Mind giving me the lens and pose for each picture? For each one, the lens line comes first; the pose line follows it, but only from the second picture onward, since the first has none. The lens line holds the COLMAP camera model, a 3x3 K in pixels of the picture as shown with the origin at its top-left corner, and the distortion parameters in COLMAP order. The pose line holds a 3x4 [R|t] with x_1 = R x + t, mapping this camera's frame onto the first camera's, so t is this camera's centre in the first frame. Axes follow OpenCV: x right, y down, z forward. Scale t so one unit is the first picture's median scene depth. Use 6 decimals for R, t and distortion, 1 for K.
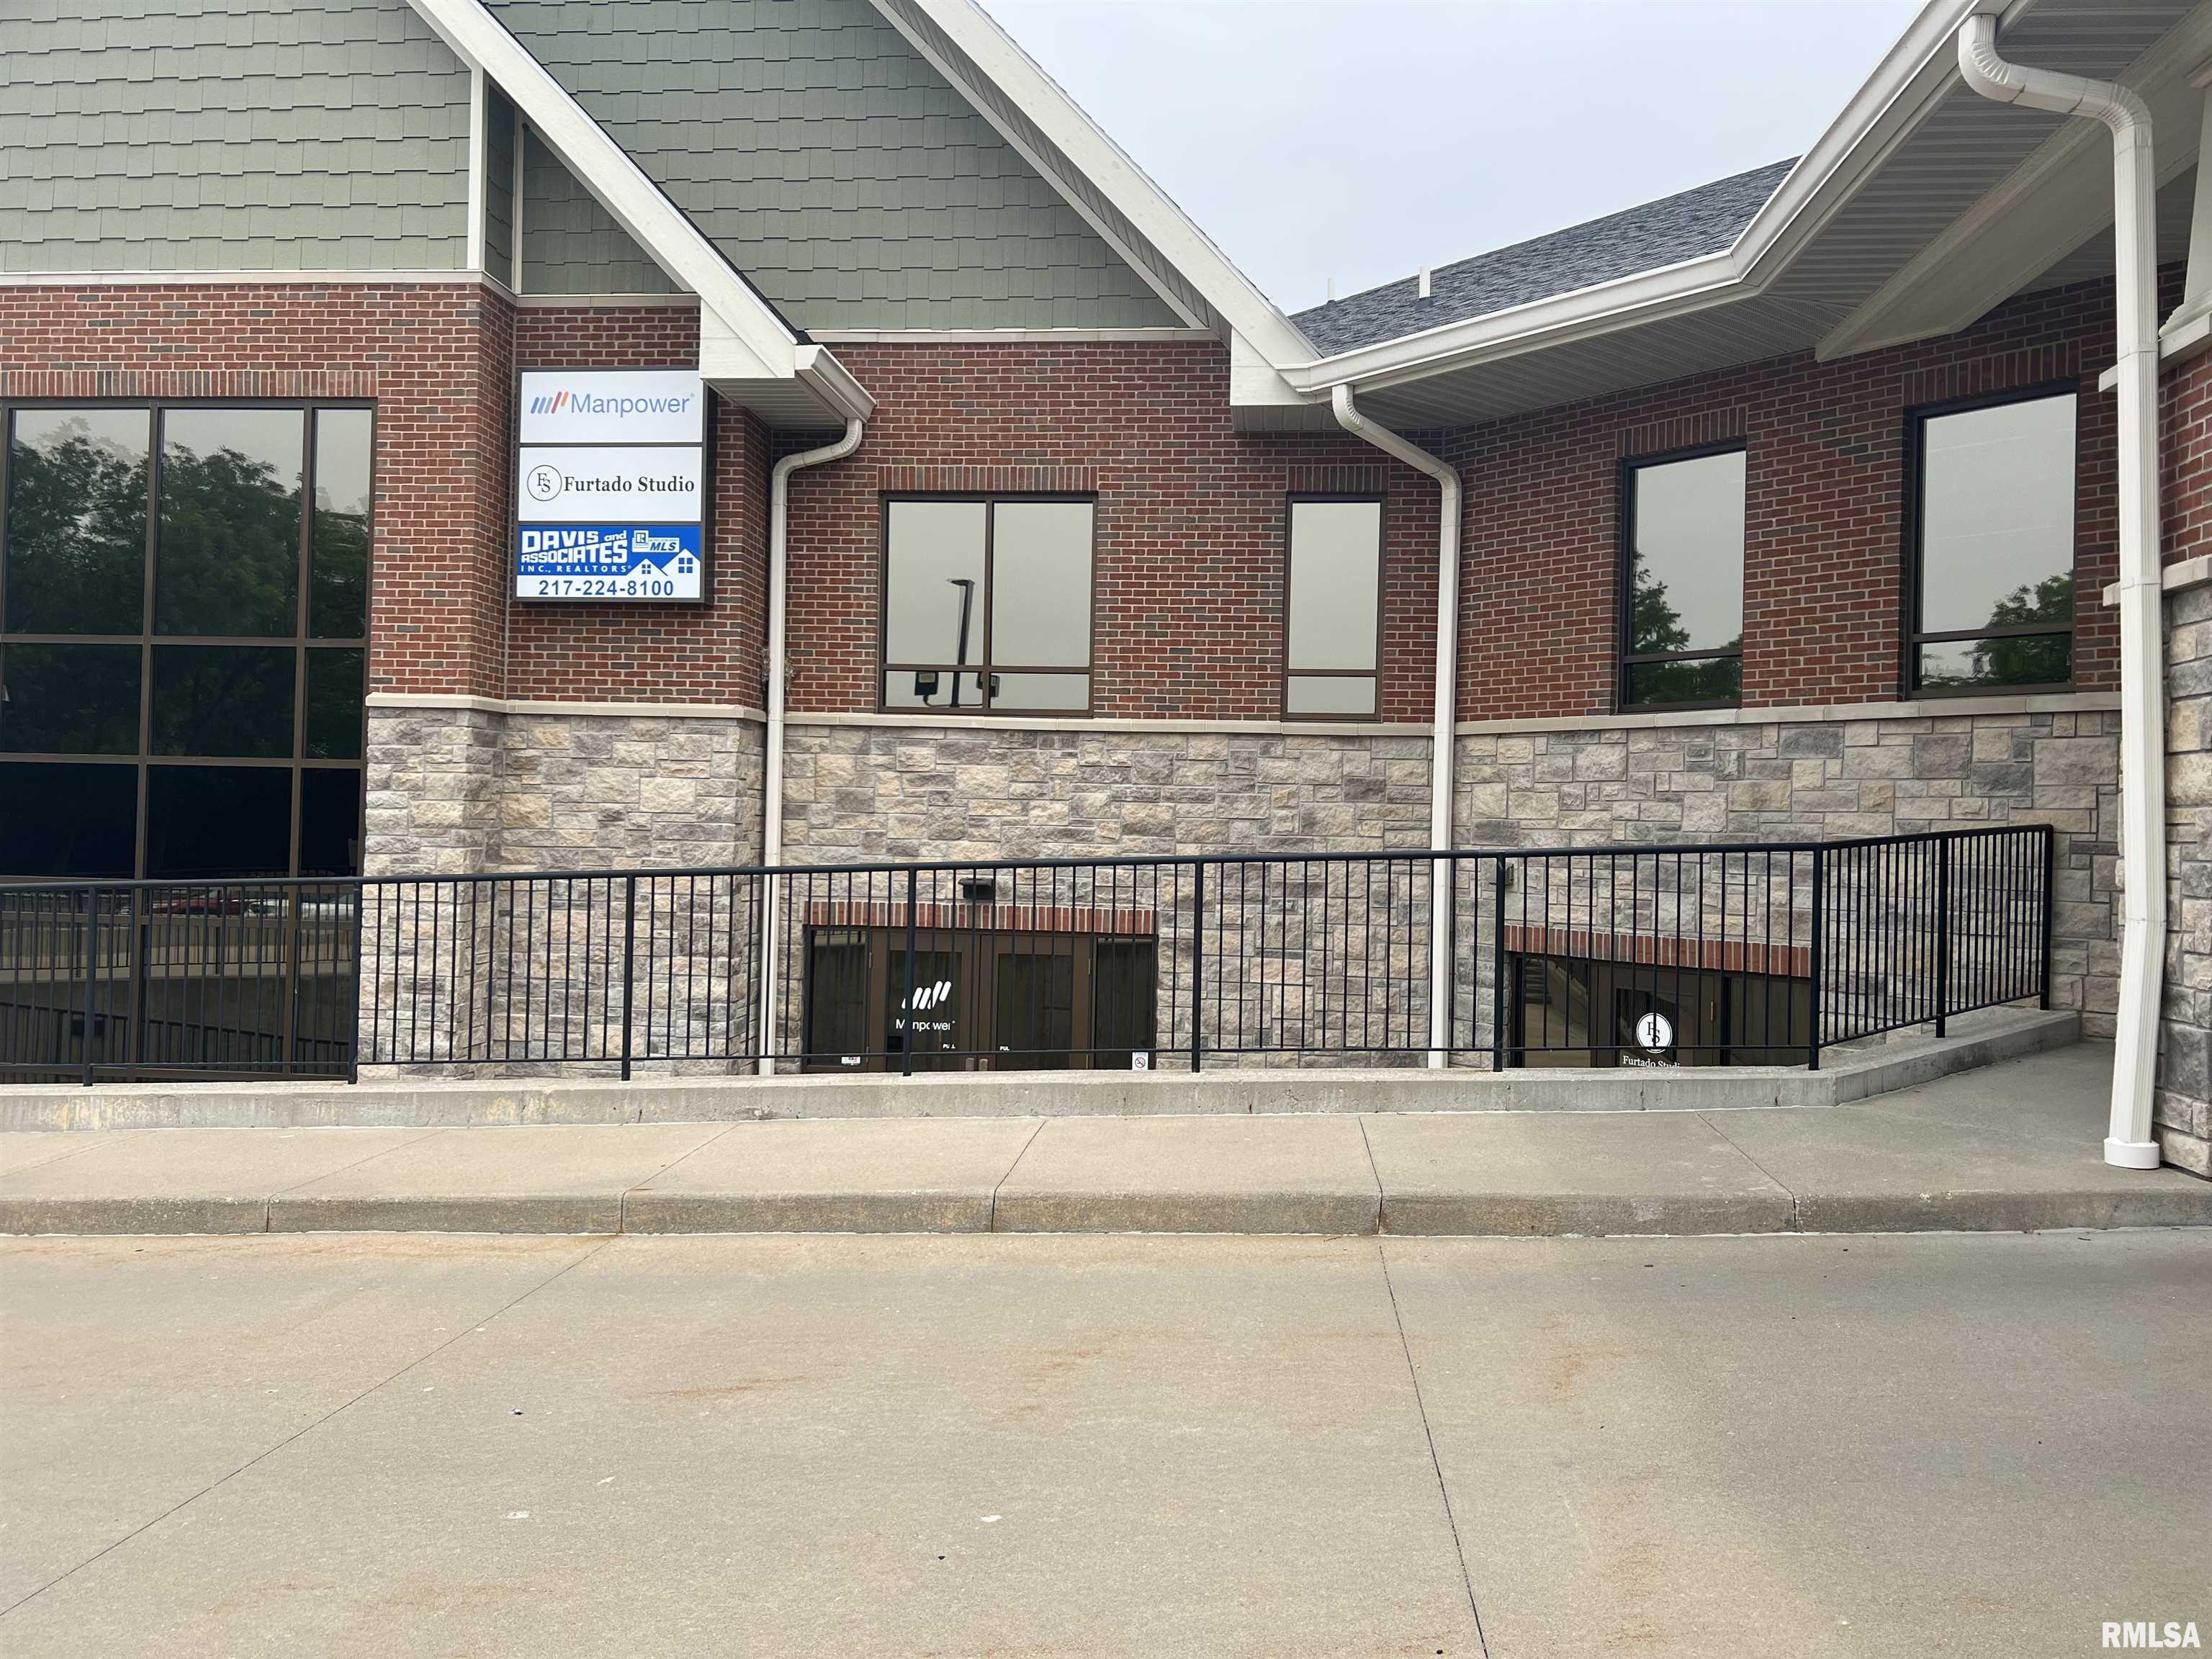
lens RADIAL K [[1711.7, 0, 1112.2], [0, 1711.7, 815.8], [0, 0, 1]] dist [0.063960, -0.046298]
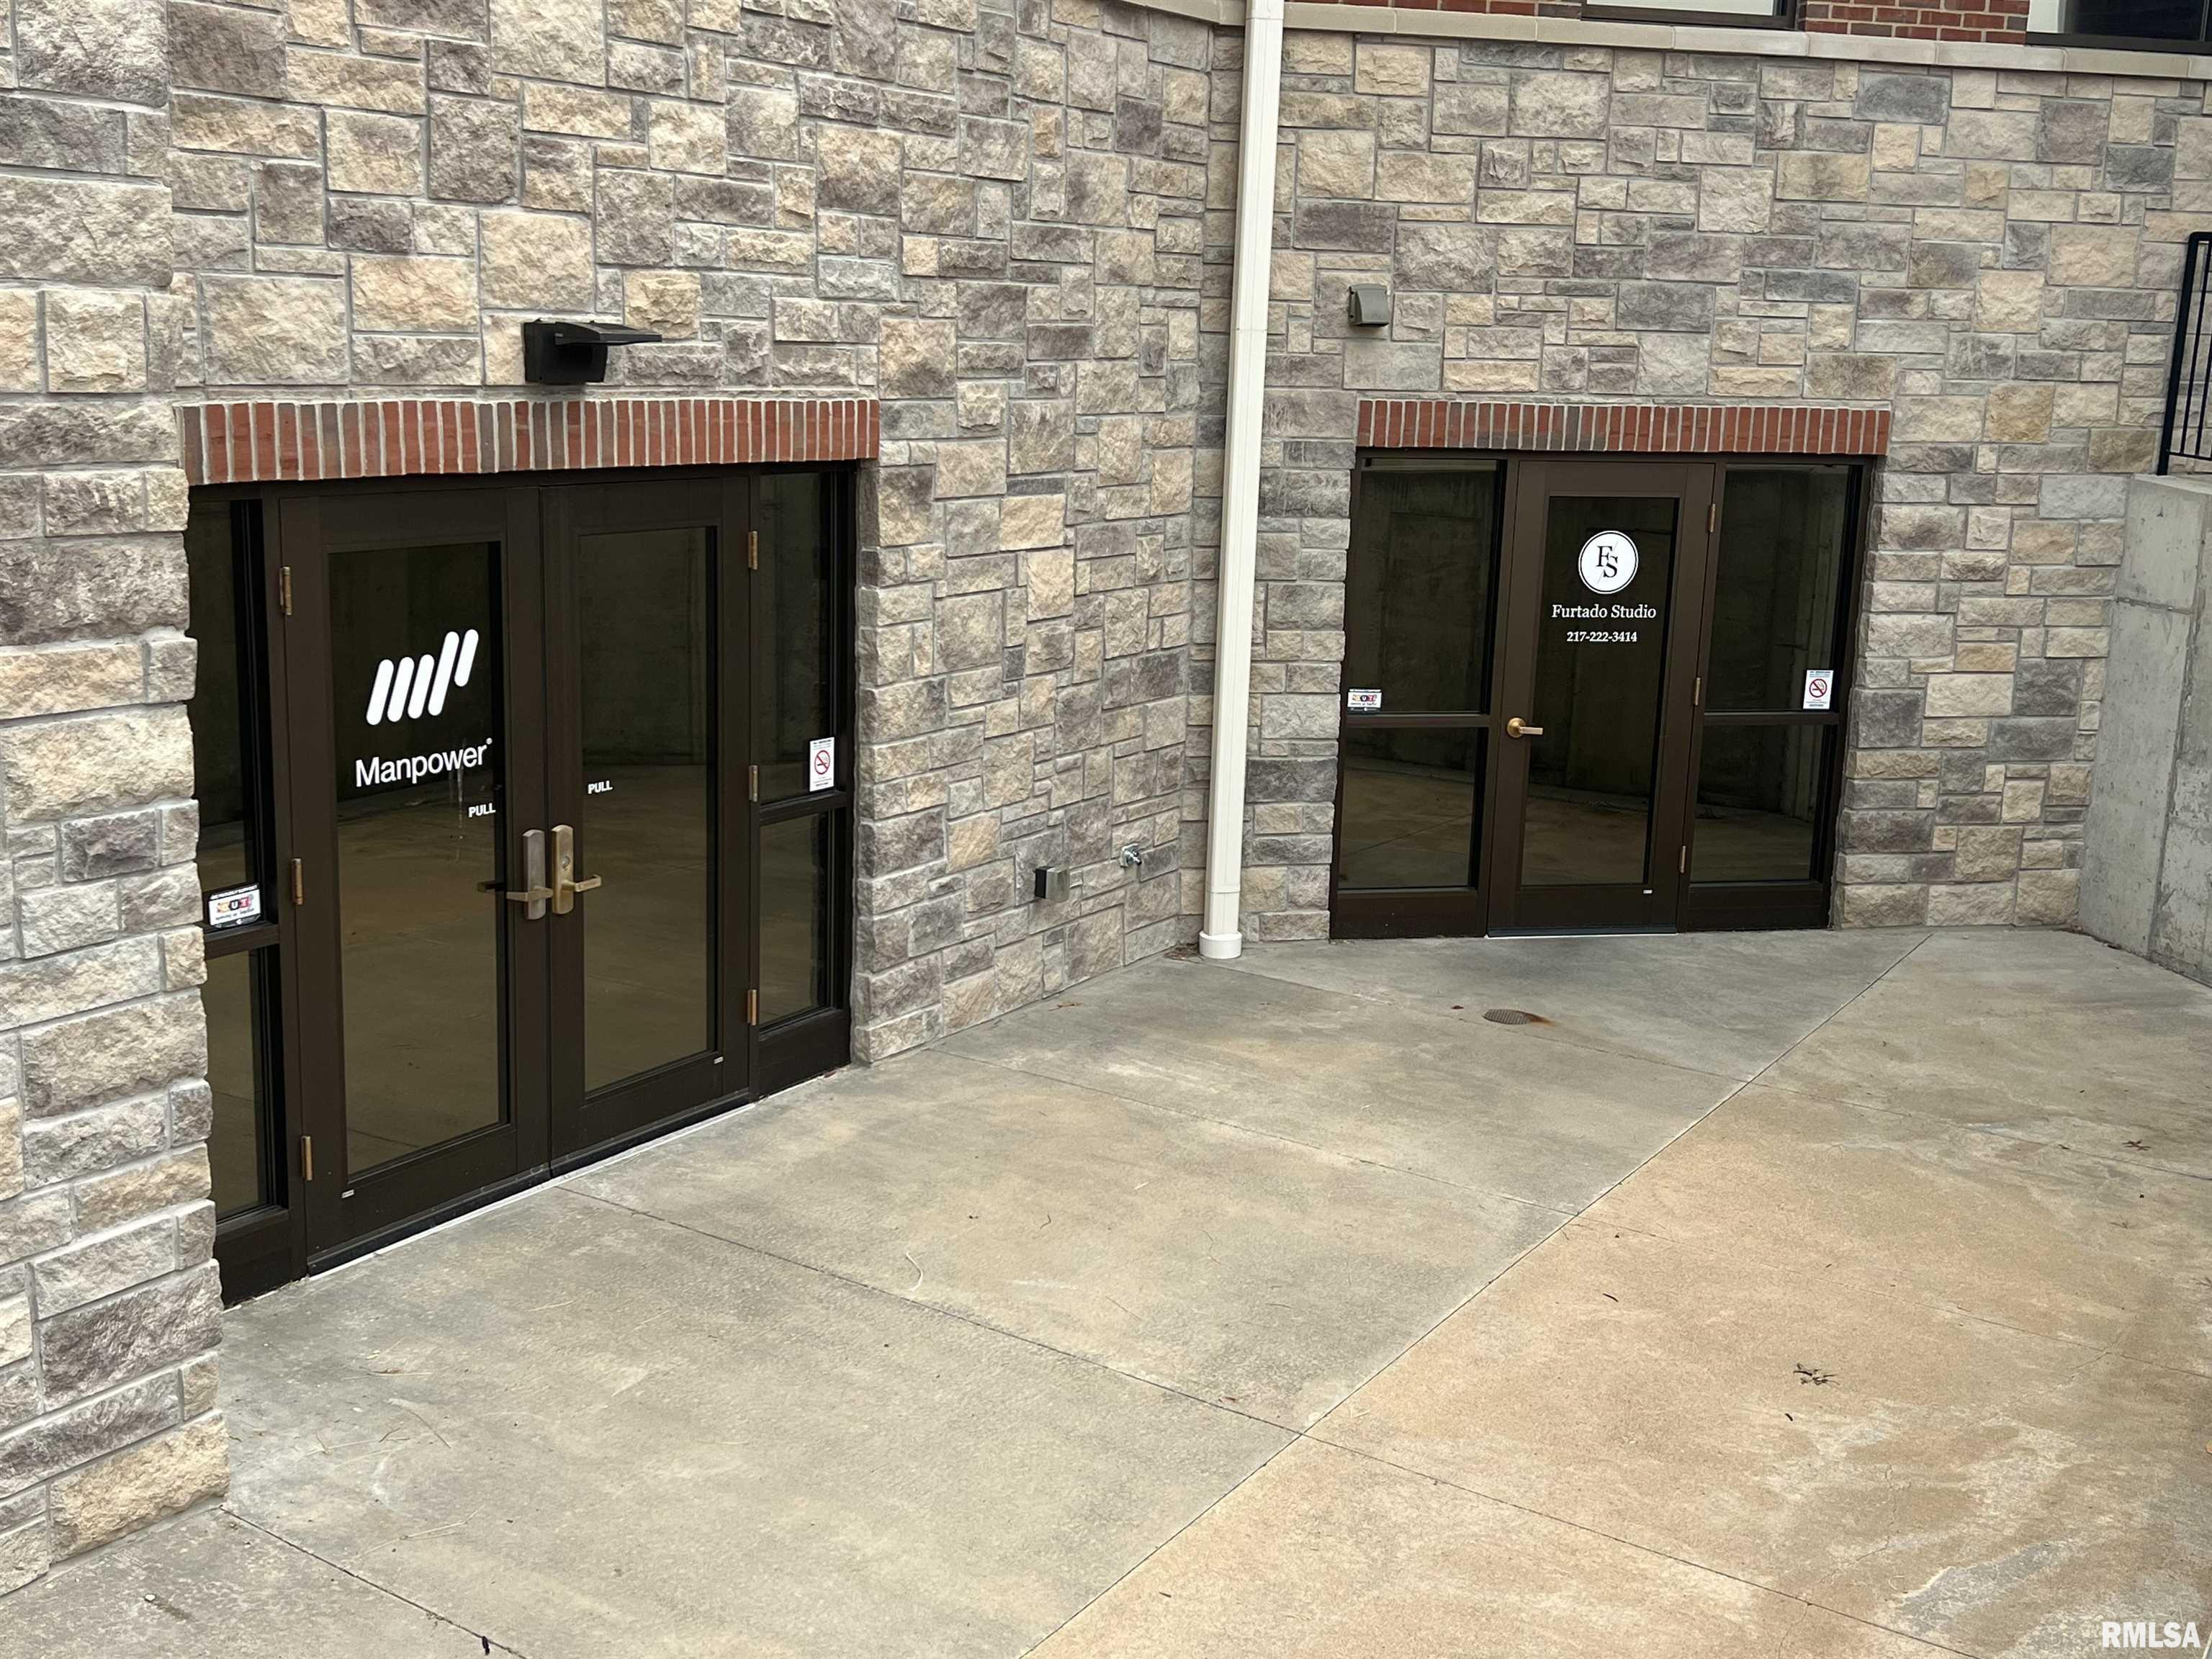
lens RADIAL K [[2355.8, 0, 1107.3], [0, 2355.8, 842.3], [0, 0, 1]] dist [0.004178, 0.000000]
pose [[0.445958, -0.200063, 0.872408, -0.501879], [-0.023484, 0.971748, 0.234848, 0.026143], [-0.894746, -0.125220, 0.428661, 0.737630]]
